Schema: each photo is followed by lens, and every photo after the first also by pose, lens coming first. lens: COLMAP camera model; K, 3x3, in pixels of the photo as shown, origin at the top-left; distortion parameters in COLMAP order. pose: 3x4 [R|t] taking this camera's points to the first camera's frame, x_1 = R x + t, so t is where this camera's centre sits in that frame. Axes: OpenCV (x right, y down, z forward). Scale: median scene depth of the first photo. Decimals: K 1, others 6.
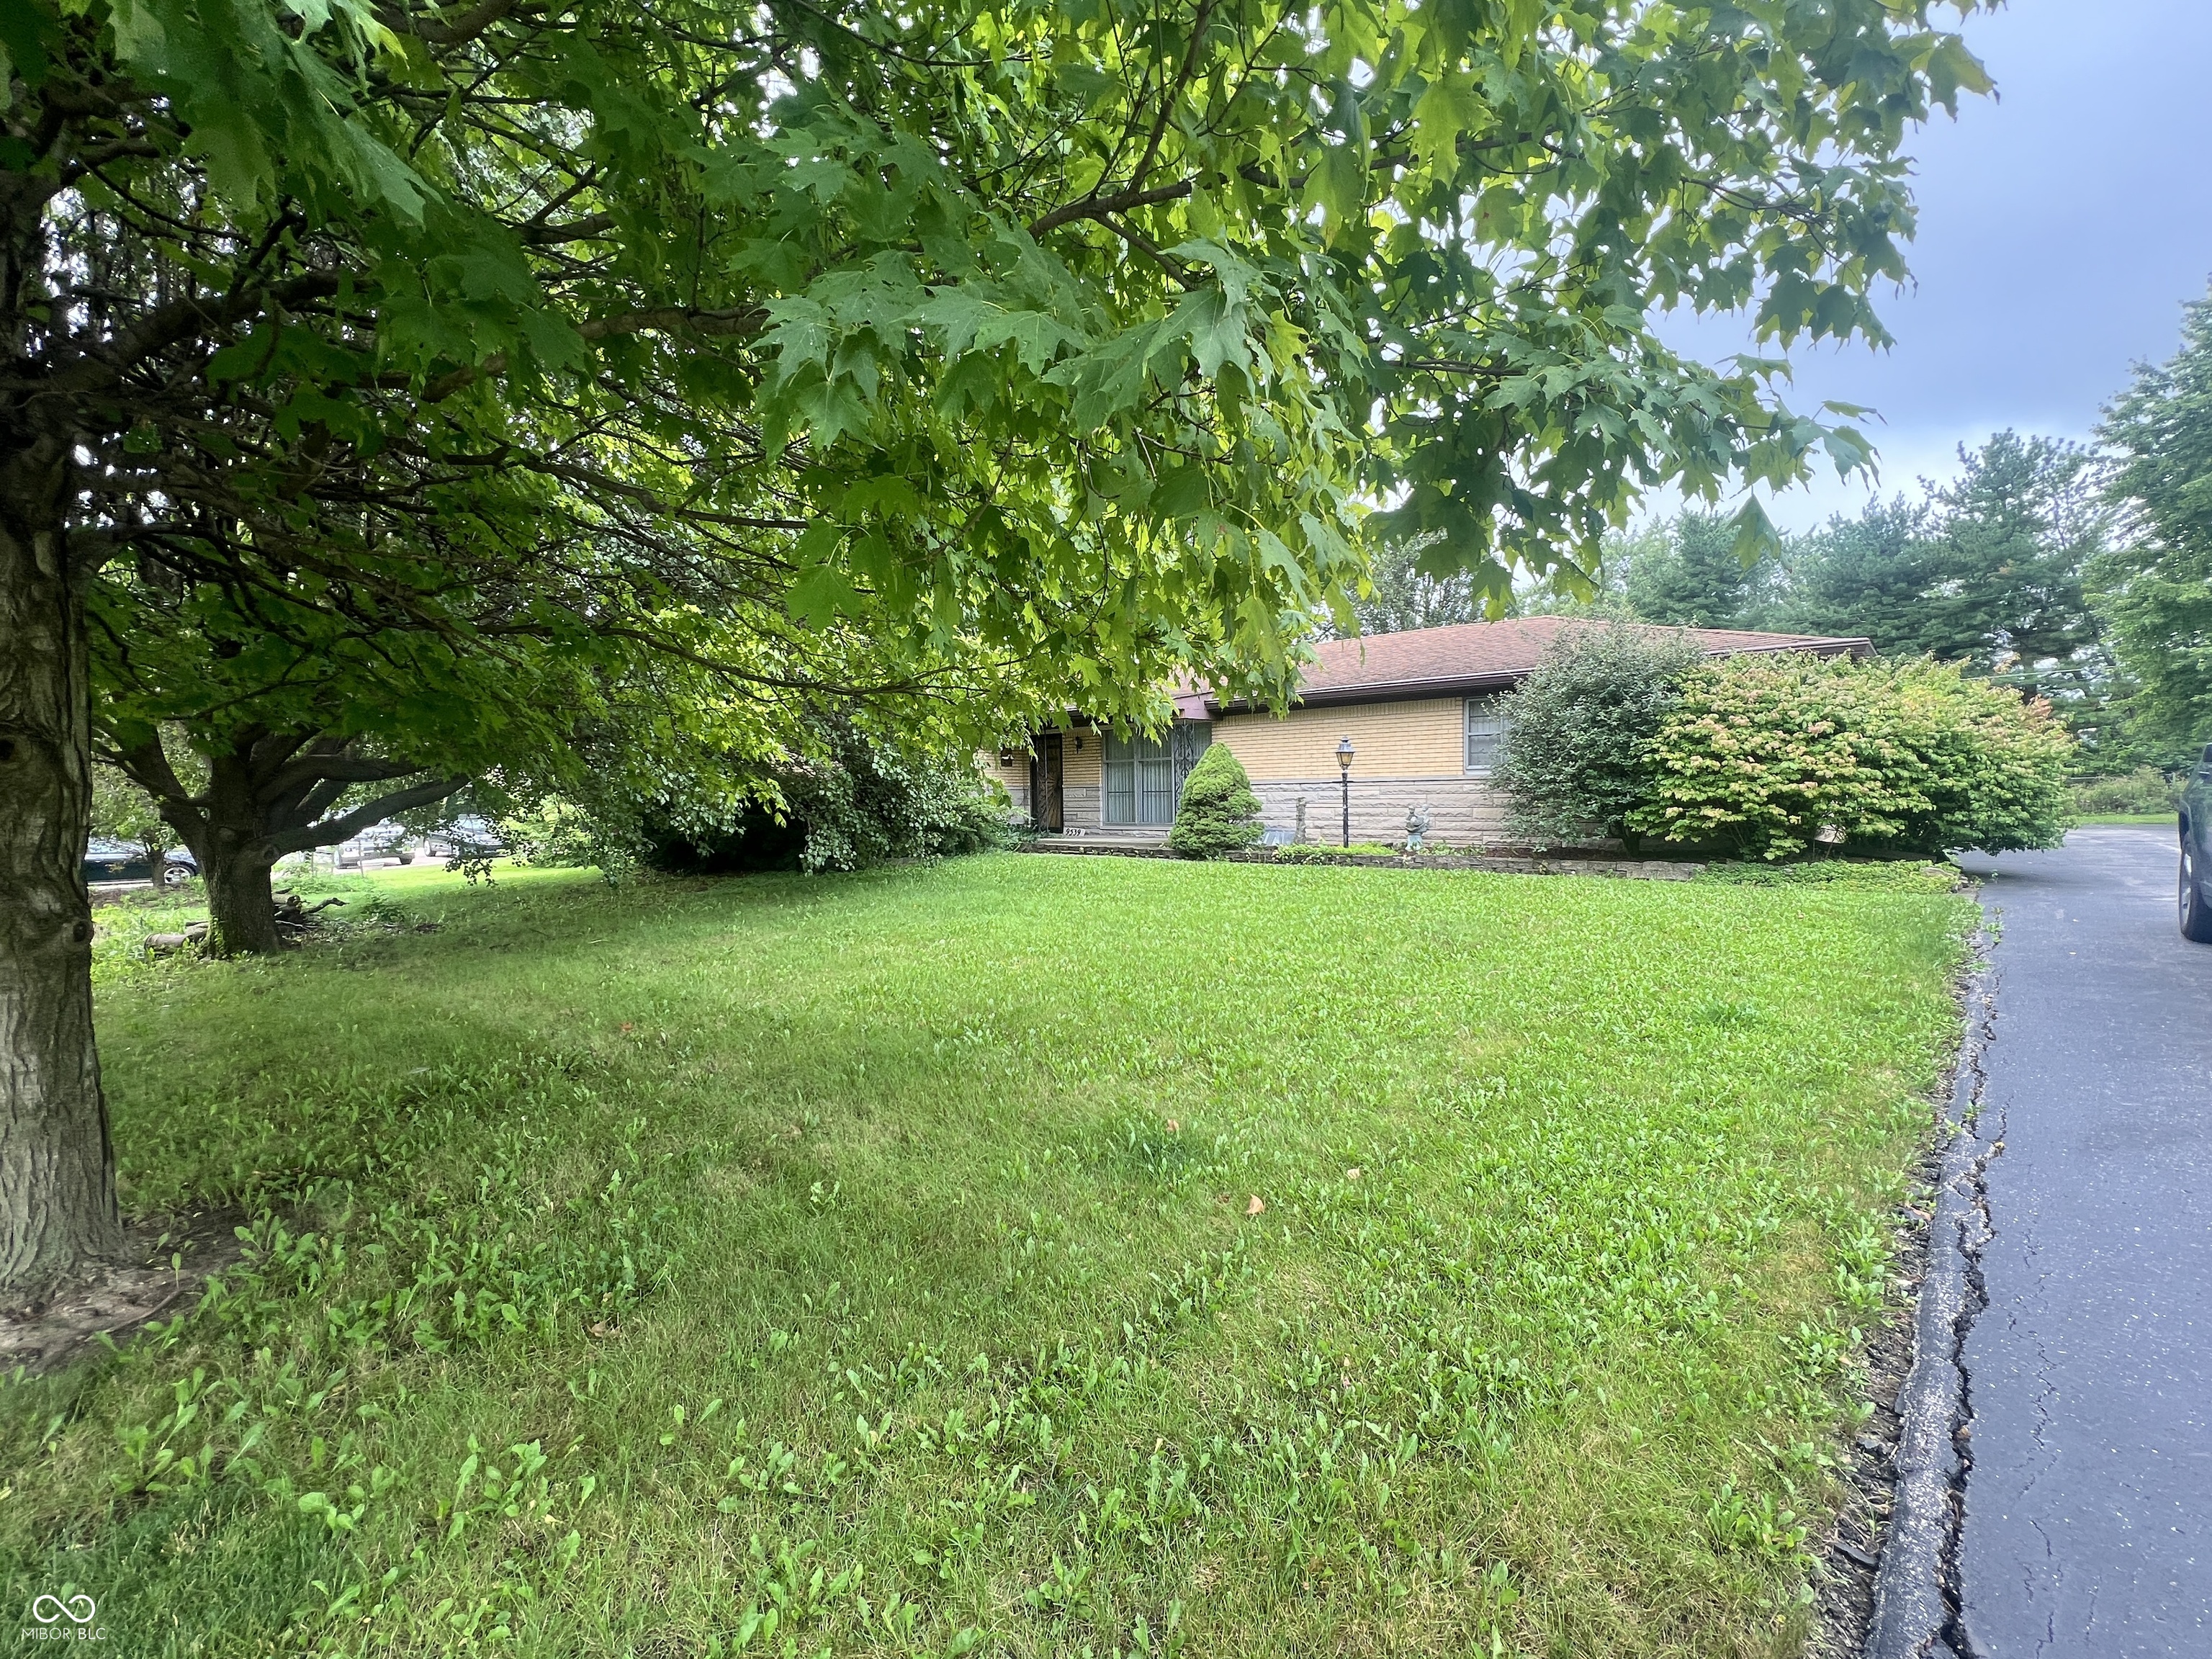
lens RADIAL K [[963.3, 0, 1109.8], [0, 963.3, 815.4], [0, 0, 1]] dist [-0.002580, -0.000211]
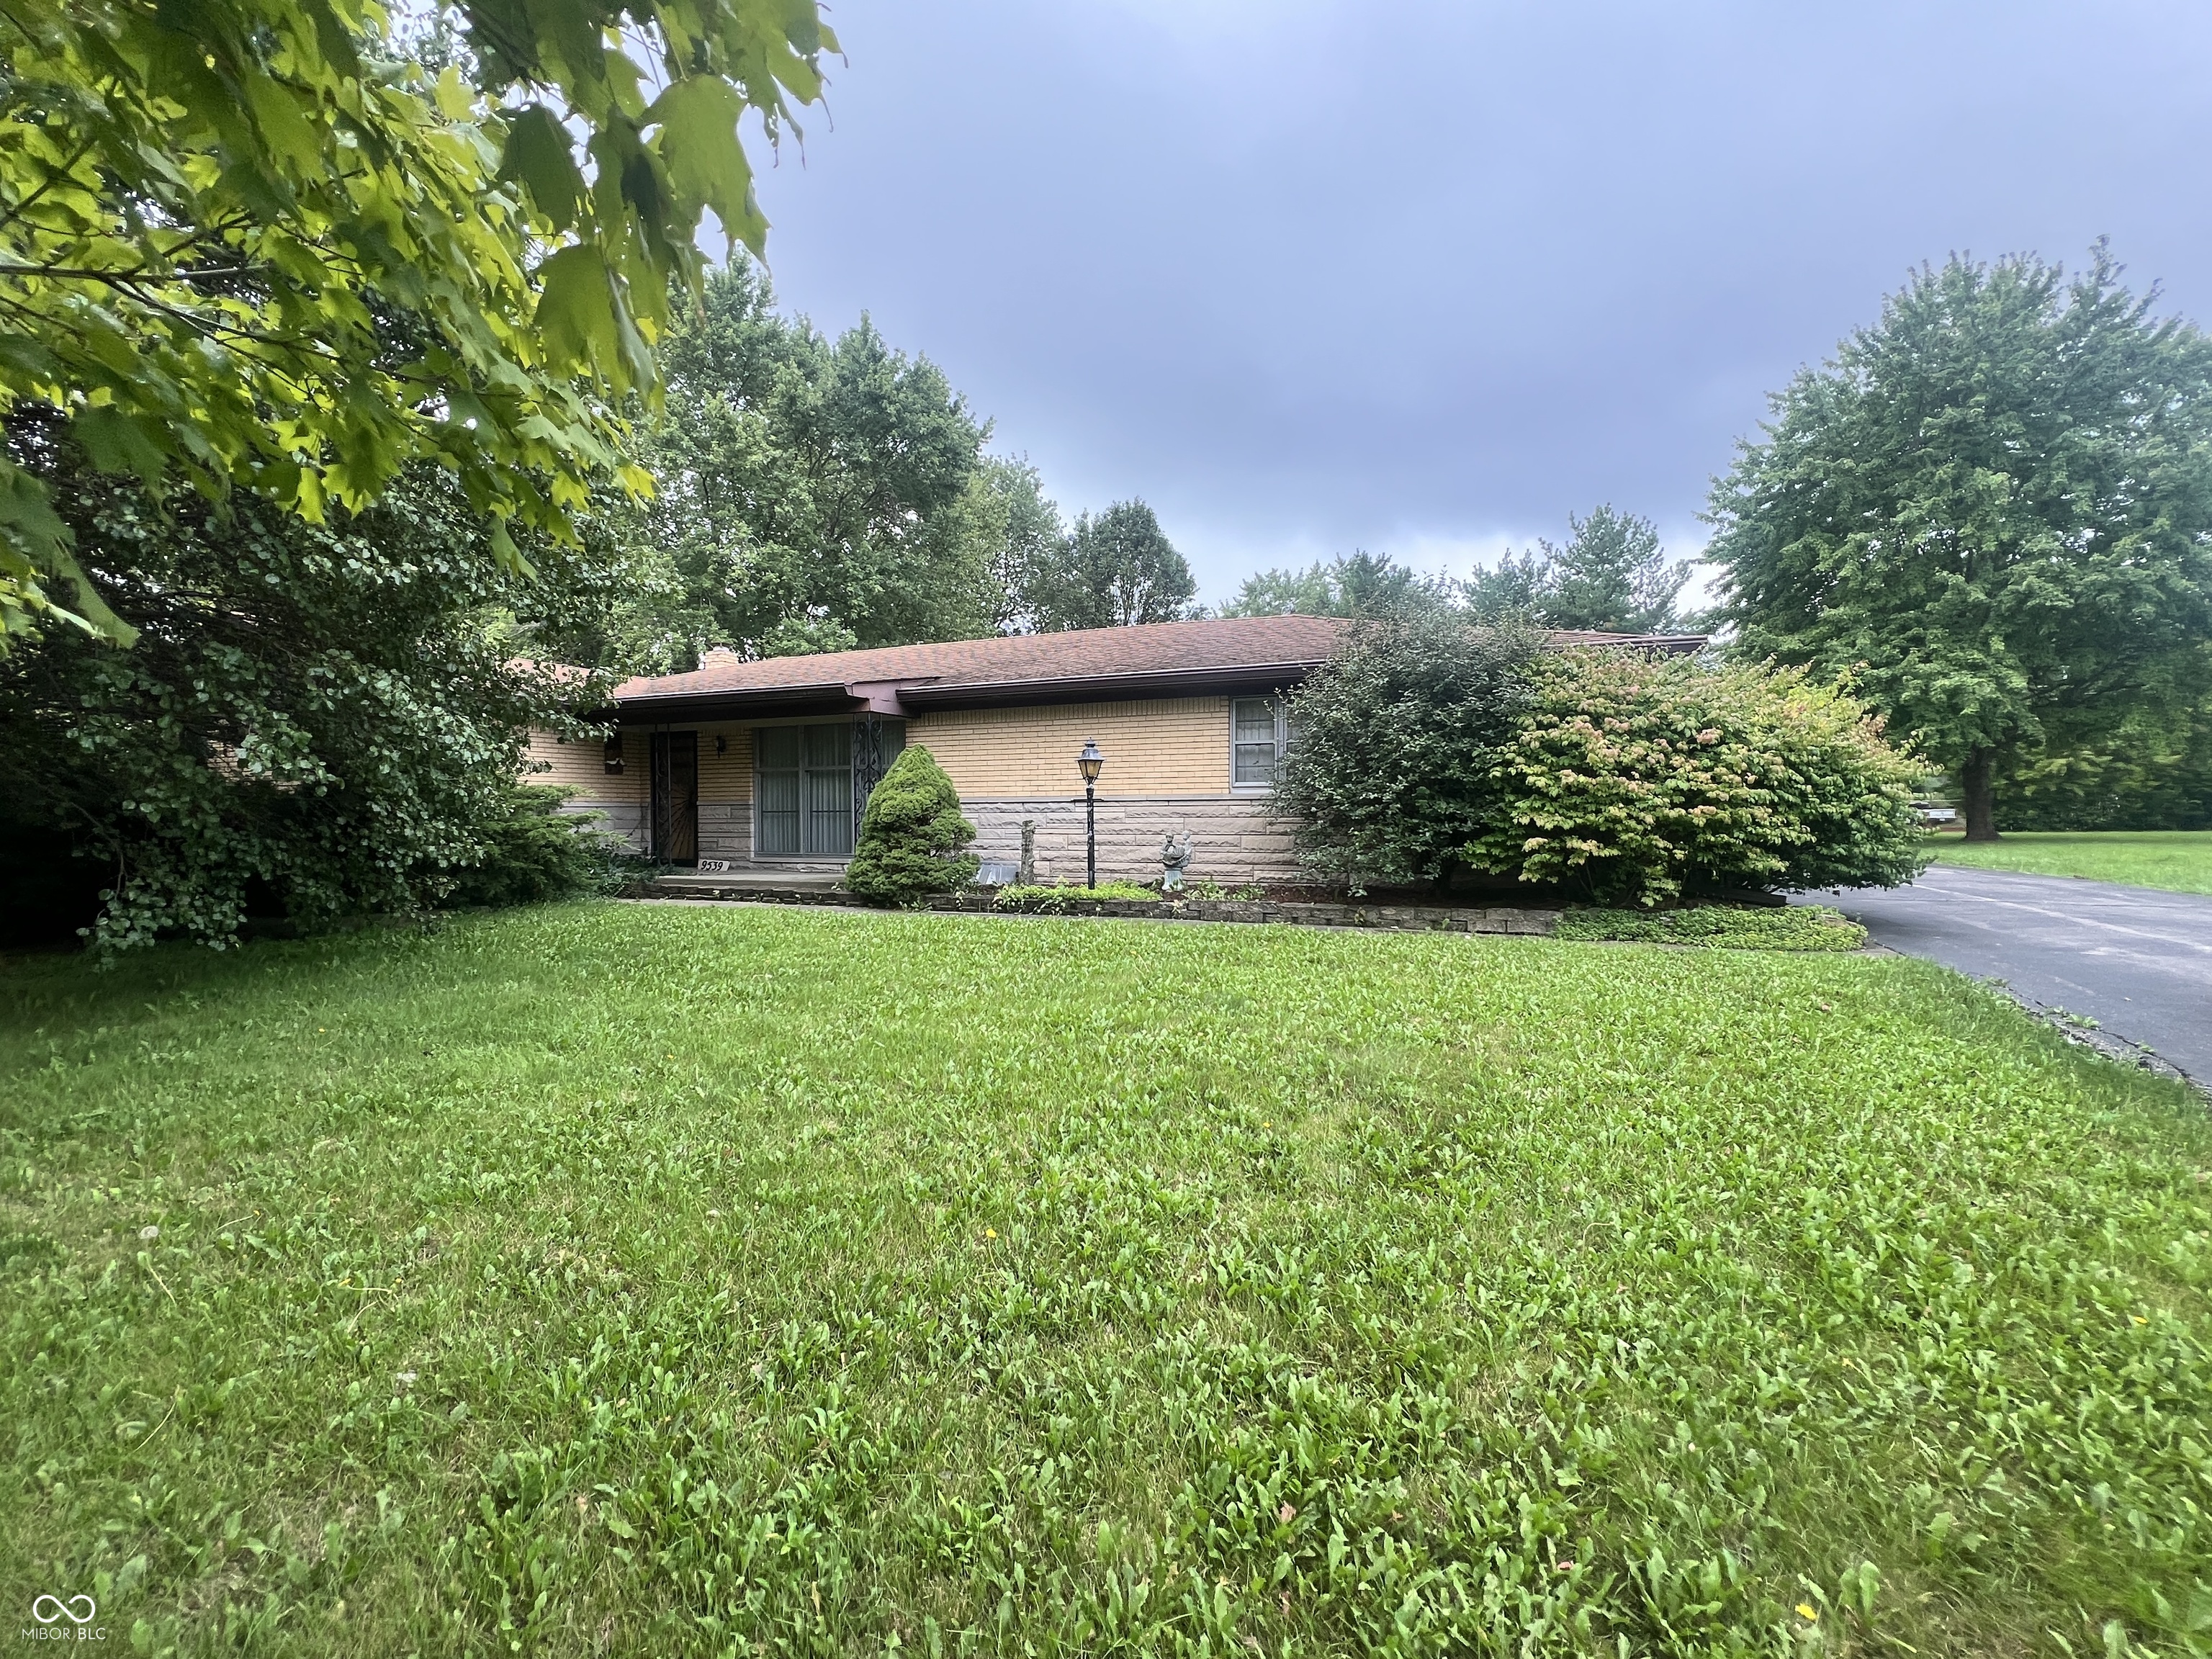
lens RADIAL K [[963.3, 0, 1113.6], [0, 963.3, 817.0], [0, 0, 1]] dist [-0.002580, -0.000211]
pose [[0.947059, 0.007655, 0.320968, 0.027397], [-0.000966, 0.999779, -0.020992, -0.007733], [-0.321058, 0.019570, 0.946857, 0.351960]]
